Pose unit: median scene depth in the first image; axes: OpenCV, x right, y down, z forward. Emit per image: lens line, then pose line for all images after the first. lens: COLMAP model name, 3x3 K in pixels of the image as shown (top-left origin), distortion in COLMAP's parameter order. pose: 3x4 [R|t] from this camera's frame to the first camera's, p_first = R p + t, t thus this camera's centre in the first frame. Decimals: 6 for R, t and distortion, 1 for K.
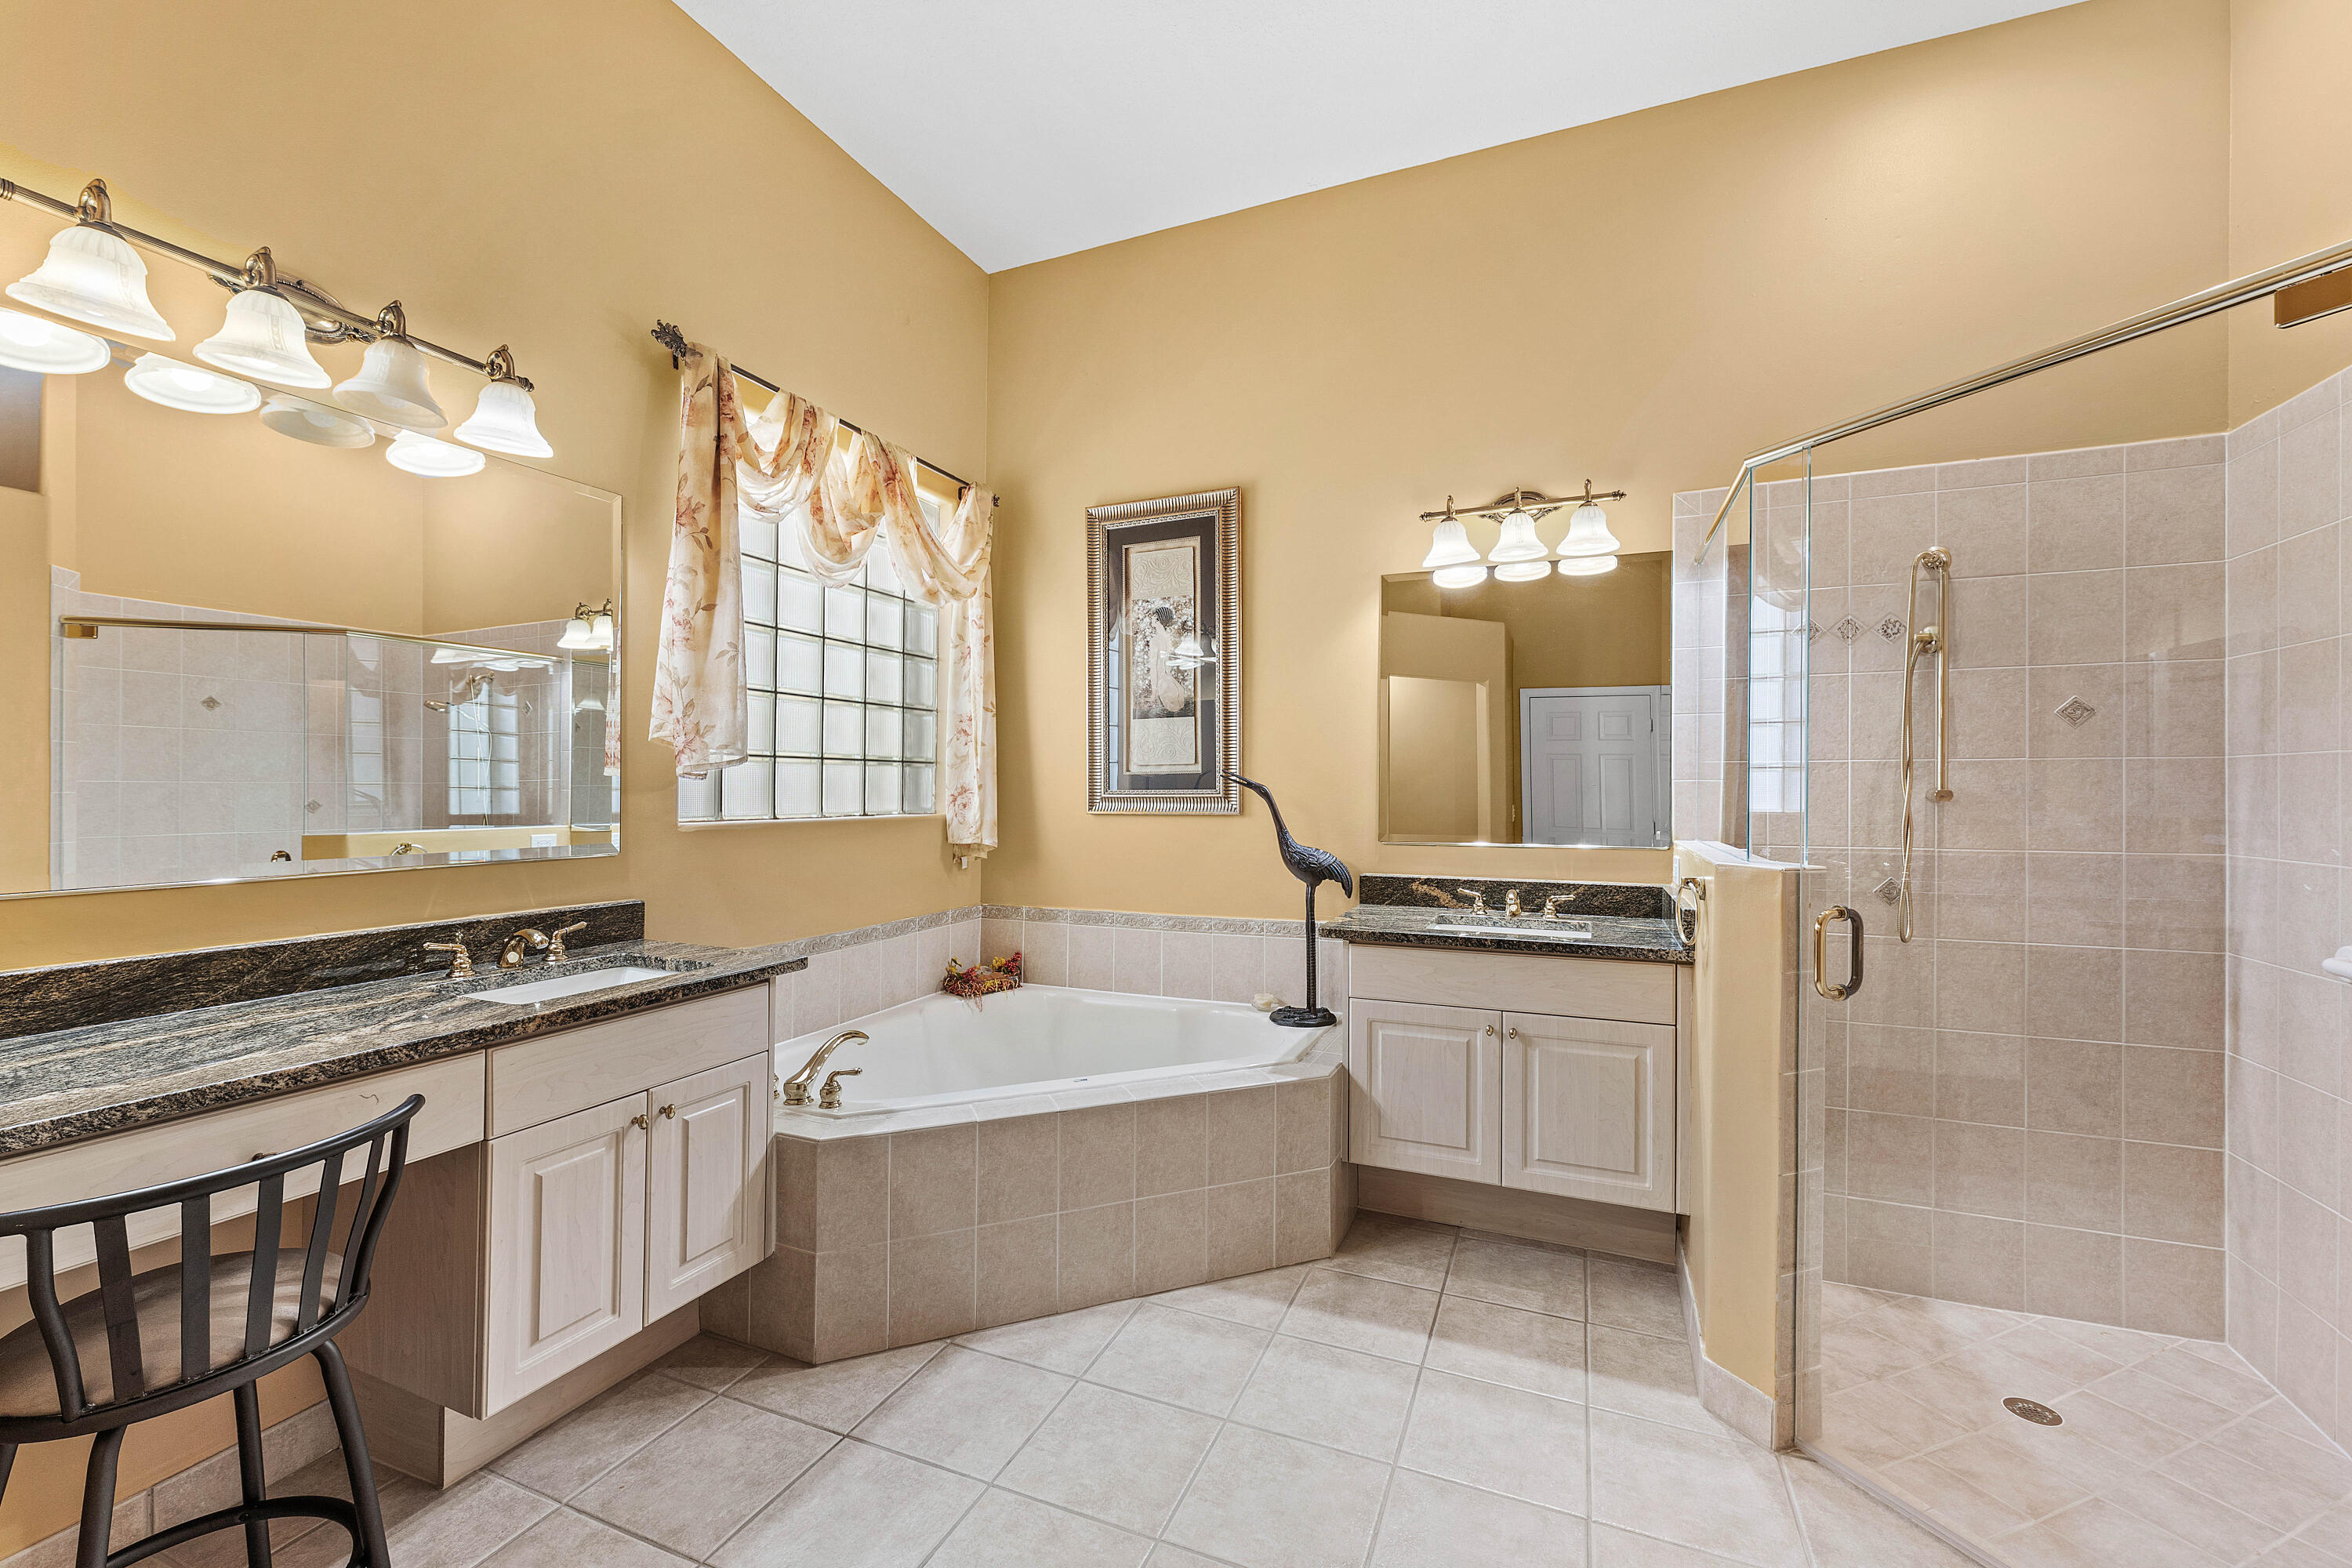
lens RADIAL K [[961.8, 0, 1173.4], [0, 961.8, 787.7], [0, 0, 1]] dist [0.000881, -0.001070]
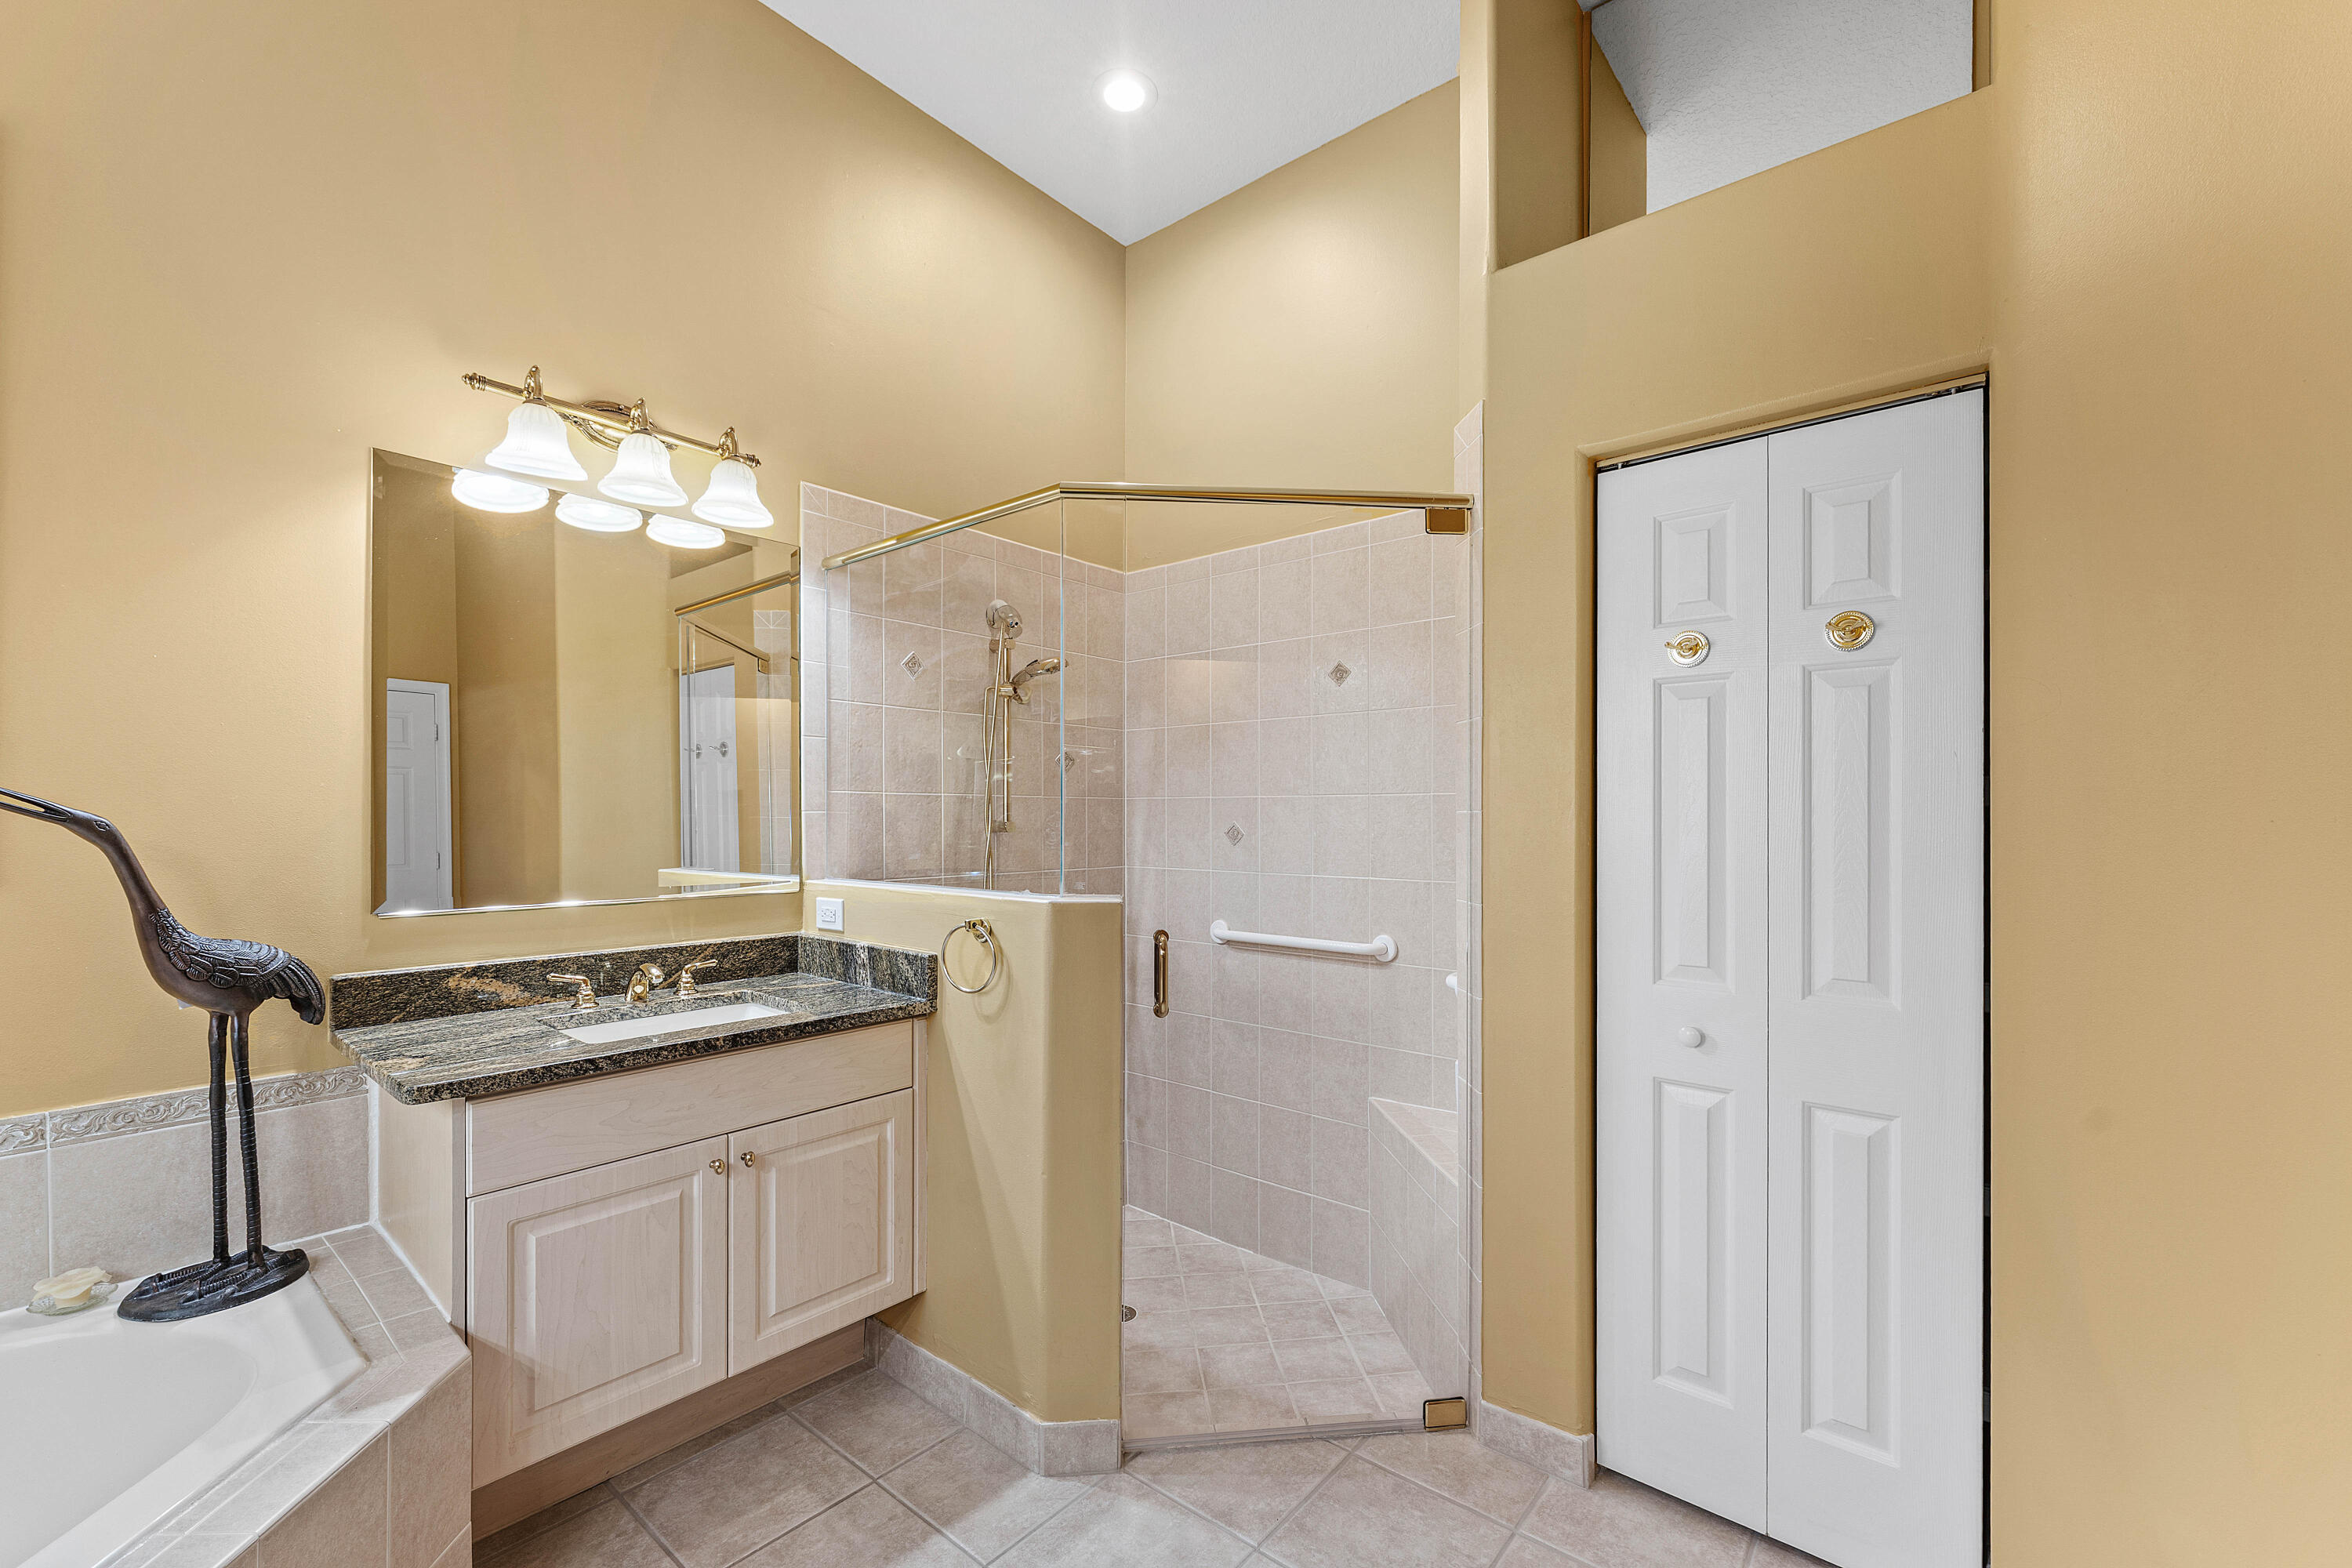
lens RADIAL K [[961.8, 0, 1192.7], [0, 961.8, 824.3], [0, 0, 1]] dist [0.000881, -0.001070]
pose [[0.285633, -0.007722, 0.958308, -0.235147], [-0.004917, 0.999943, 0.009523, -0.006699], [-0.958326, -0.007432, 0.285579, 0.450014]]
